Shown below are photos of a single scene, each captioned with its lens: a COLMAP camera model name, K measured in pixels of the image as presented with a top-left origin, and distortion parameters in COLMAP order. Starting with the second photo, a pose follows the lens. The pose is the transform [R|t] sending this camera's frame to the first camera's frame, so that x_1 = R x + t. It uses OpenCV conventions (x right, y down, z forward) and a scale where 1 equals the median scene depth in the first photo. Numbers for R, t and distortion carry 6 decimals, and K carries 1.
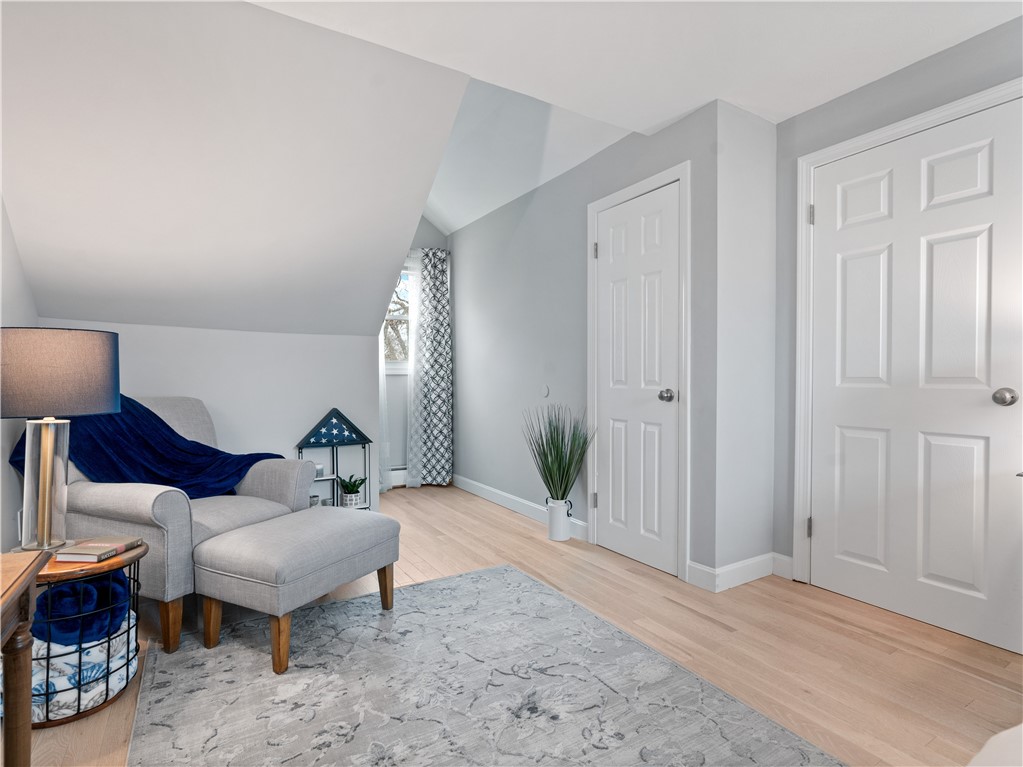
lens RADIAL K [[523.3, 0, 506.5], [0, 523.3, 380.8], [0, 0, 1]] dist [-0.012876, 0.003612]
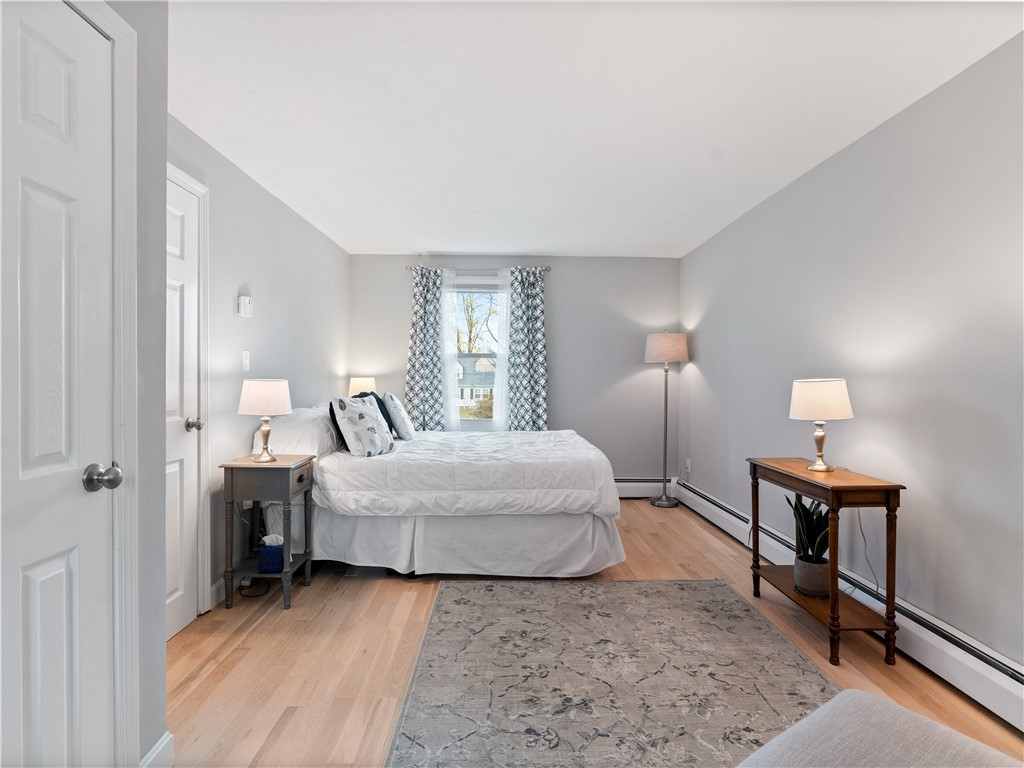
lens RADIAL K [[523.8, 0, 504.3], [0, 523.8, 383.6], [0, 0, 1]] dist [-0.012876, 0.003612]
pose [[-0.860966, -0.007453, 0.508607, -0.326527], [0.002193, 0.999829, 0.018364, -0.085540], [-0.508657, 0.016926, -0.860803, 1.614081]]
